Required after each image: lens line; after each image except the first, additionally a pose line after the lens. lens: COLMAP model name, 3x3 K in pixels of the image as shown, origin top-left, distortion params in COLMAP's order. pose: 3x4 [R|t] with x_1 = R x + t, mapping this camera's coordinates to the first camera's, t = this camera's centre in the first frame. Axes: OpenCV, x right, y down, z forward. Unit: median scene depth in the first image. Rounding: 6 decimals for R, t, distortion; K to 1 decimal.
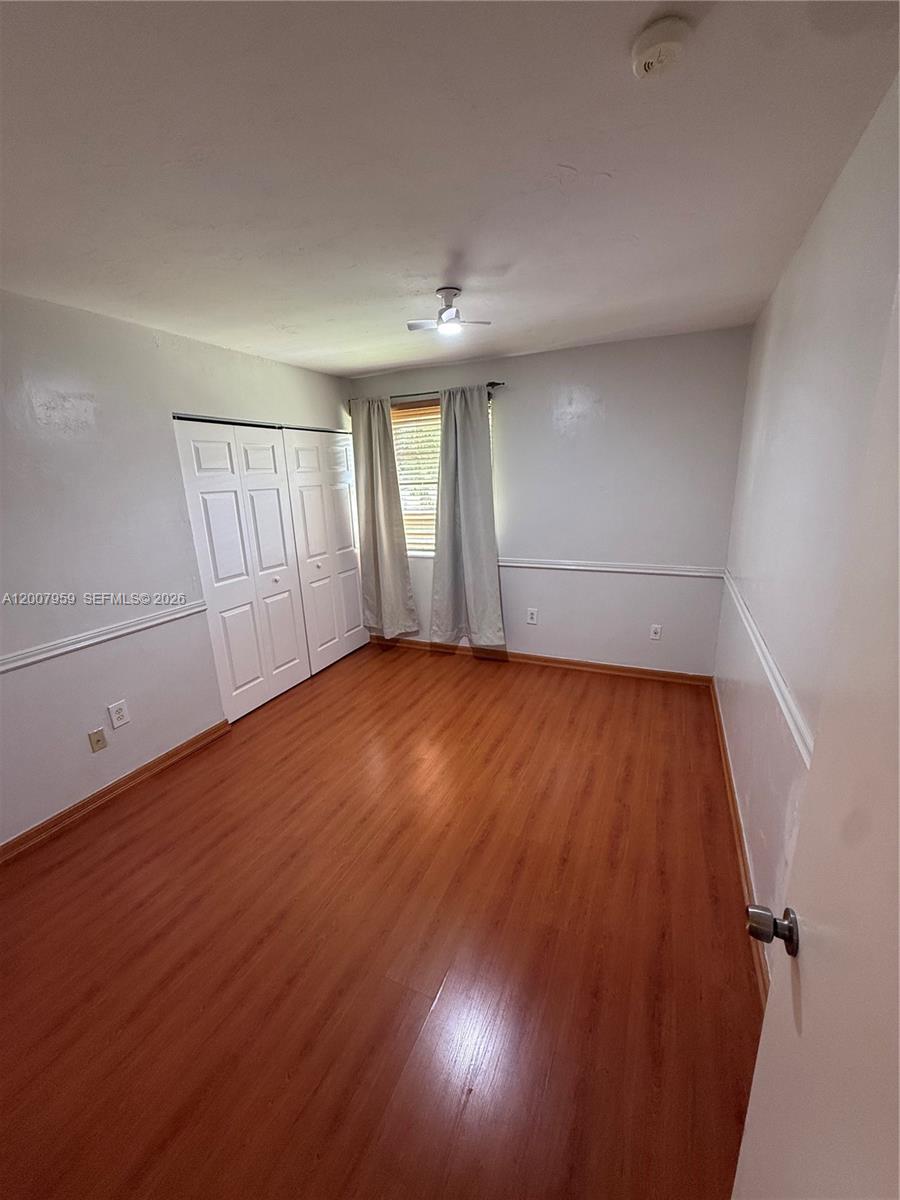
lens RADIAL K [[479.7, 0, 449.1], [0, 479.7, 596.5], [0, 0, 1]] dist [0.000159, -0.000738]
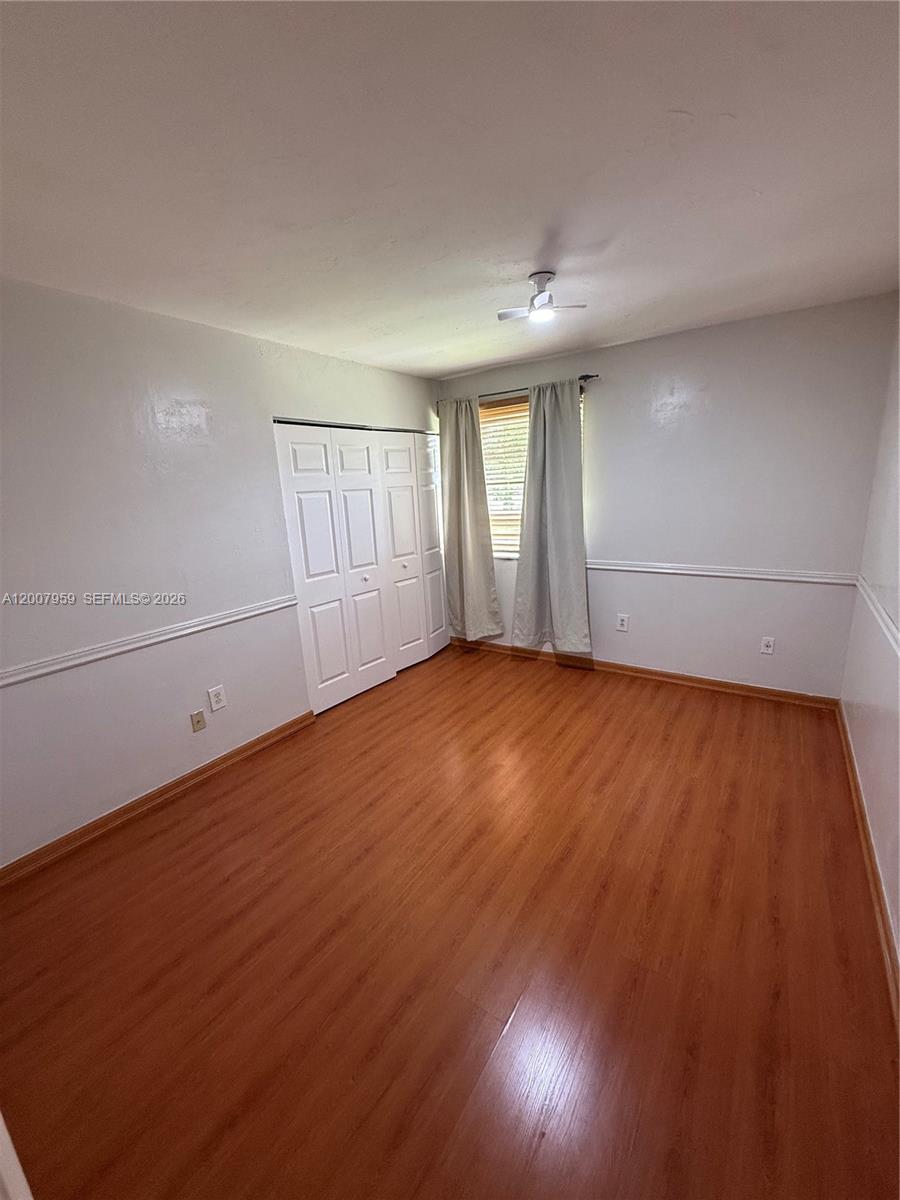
lens RADIAL K [[479.7, 0, 449.1], [0, 479.7, 595.8], [0, 0, 1]] dist [0.000159, -0.000738]
pose [[0.984752, 0.026839, -0.171879, -0.001182], [-0.028932, 0.999534, -0.009682, 0.012949], [0.171539, 0.014507, 0.985070, 0.031436]]
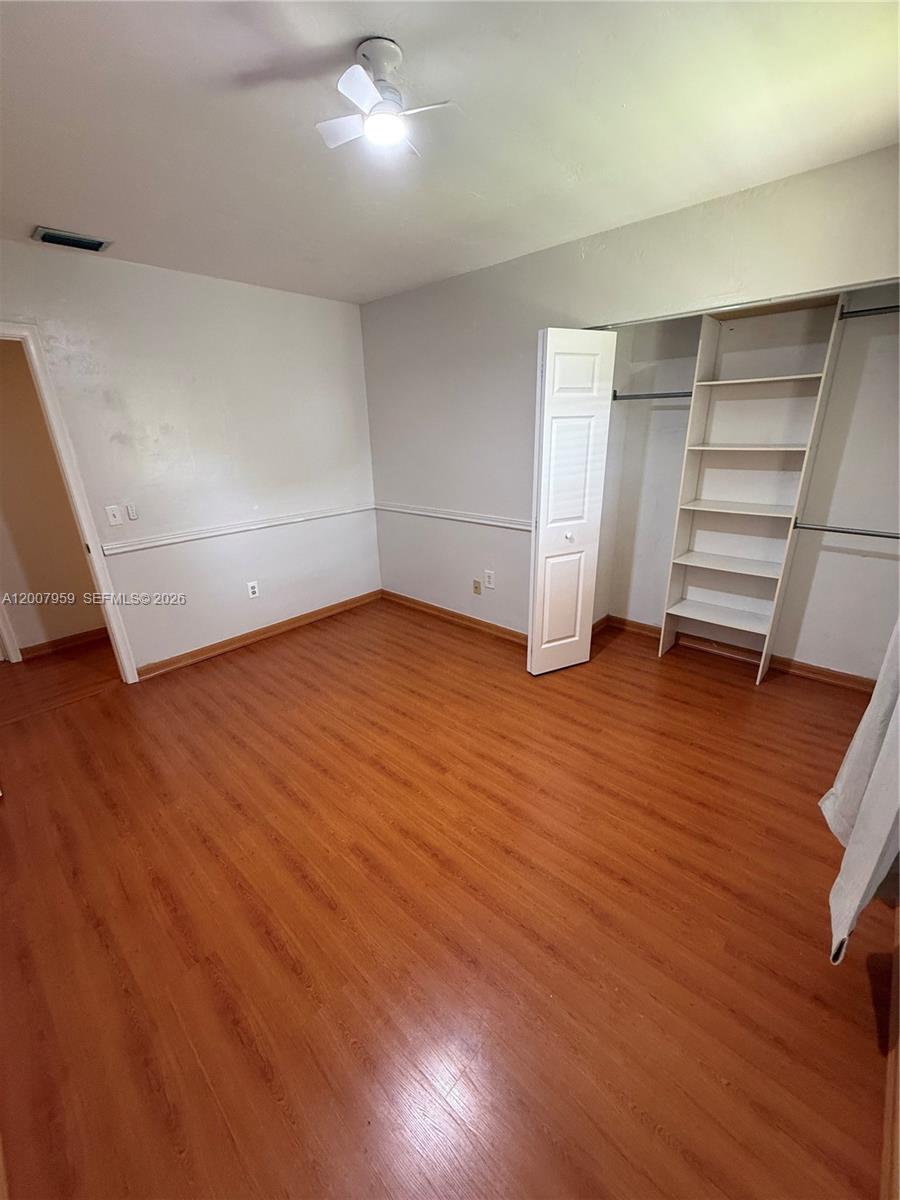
lens RADIAL K [[479.7, 0, 447.4], [0, 479.7, 596.8], [0, 0, 1]] dist [0.000159, -0.000738]
pose [[-0.320807, 0.362346, -0.875093, 0.589352], [-0.197158, 0.878141, 0.435886, -0.293951], [0.926397, 0.312367, -0.210274, 1.191923]]
